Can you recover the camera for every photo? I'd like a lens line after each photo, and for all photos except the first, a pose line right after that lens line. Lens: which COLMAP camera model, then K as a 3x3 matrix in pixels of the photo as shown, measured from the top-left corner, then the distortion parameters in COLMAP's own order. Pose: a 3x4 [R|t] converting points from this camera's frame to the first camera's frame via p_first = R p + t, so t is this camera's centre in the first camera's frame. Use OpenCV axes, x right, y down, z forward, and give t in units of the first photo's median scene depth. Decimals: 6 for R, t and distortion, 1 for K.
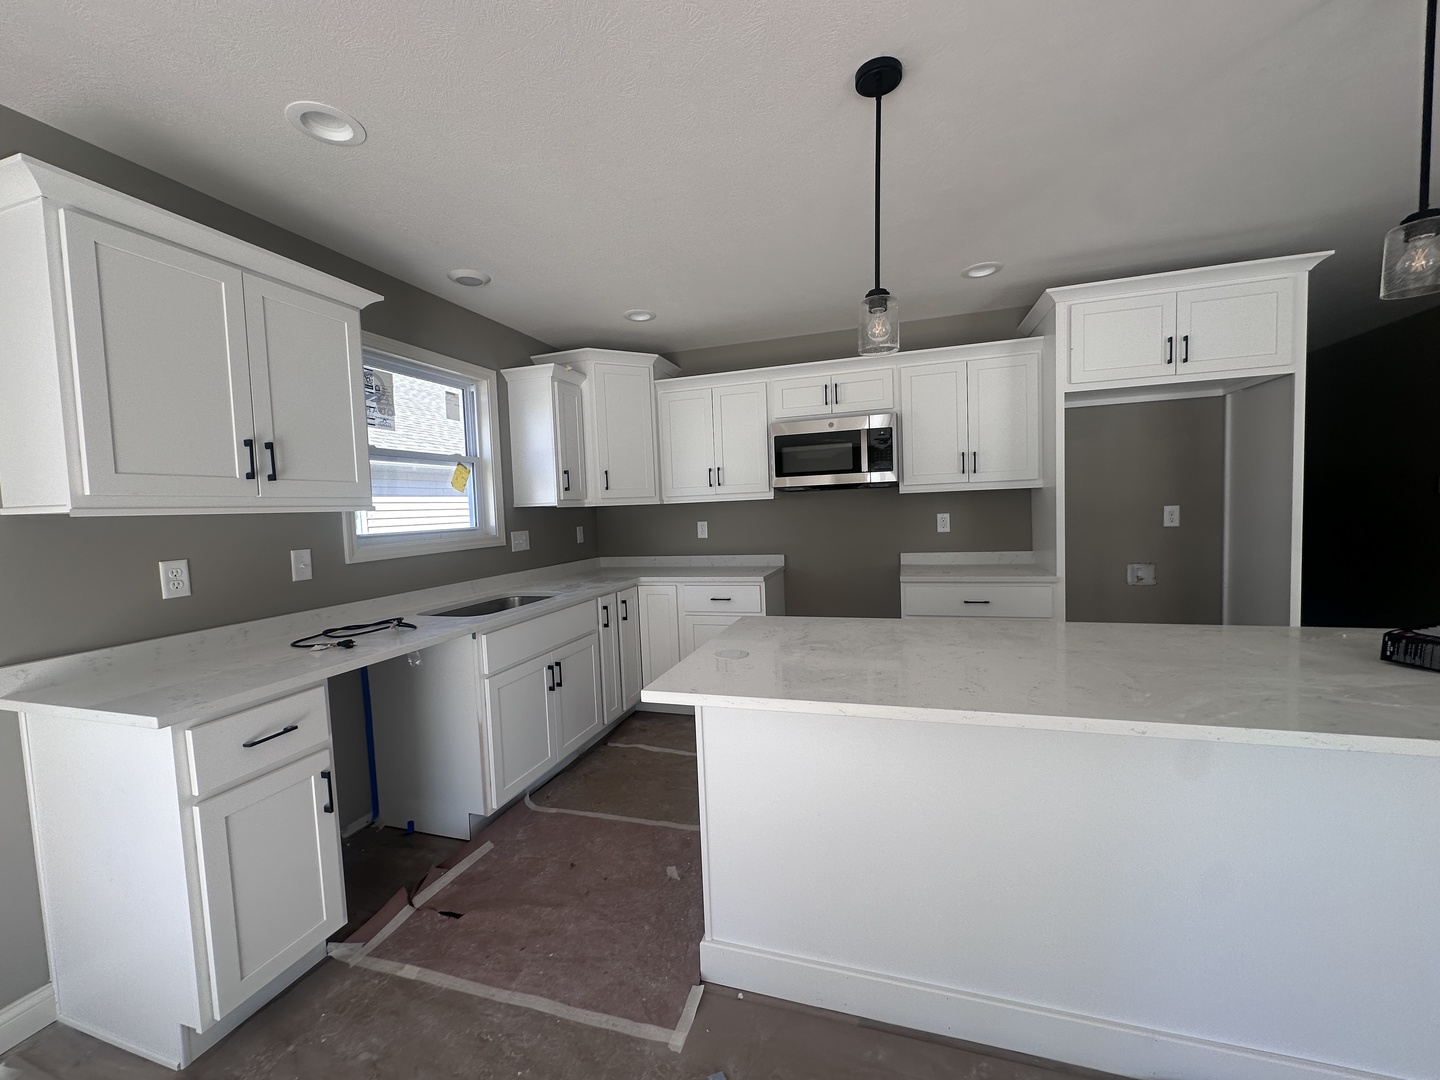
lens RADIAL K [[573.8, 0, 717.6], [0, 573.8, 541.8], [0, 0, 1]] dist [-0.000216, -0.000057]
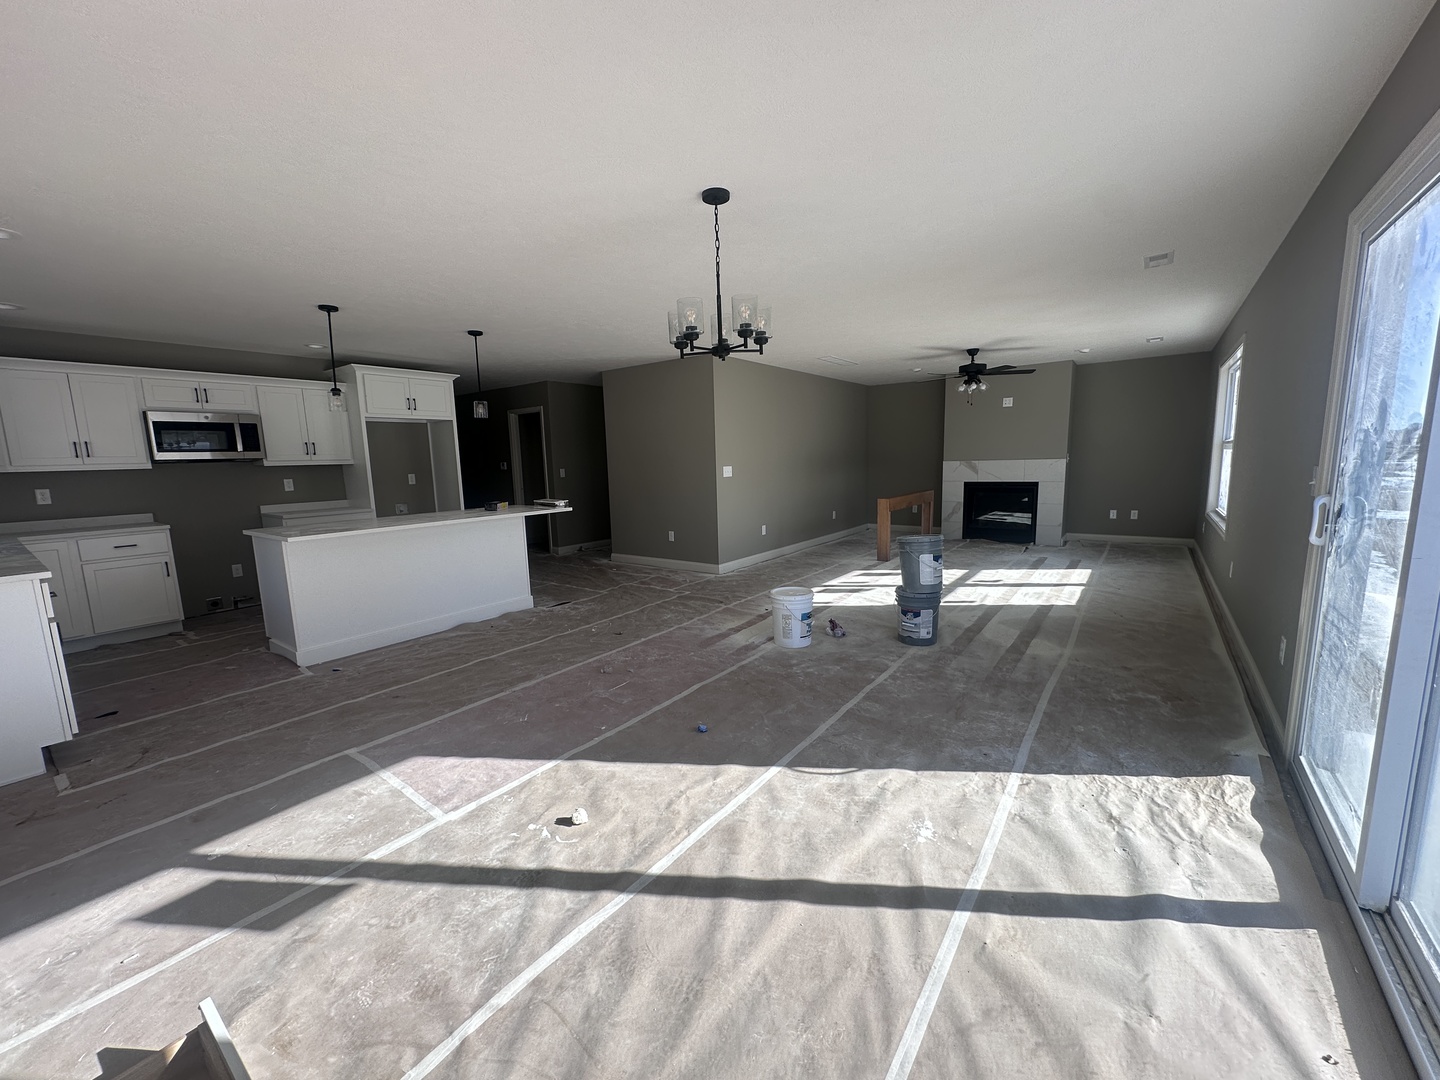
lens RADIAL K [[573.8, 0, 722.0], [0, 573.8, 542.9], [0, 0, 1]] dist [-0.000216, -0.000057]
pose [[0.327558, -0.110227, 0.938379, -0.785836], [0.070002, 0.993273, 0.092240, 0.069554], [-0.942234, 0.035475, 0.333071, -0.712318]]
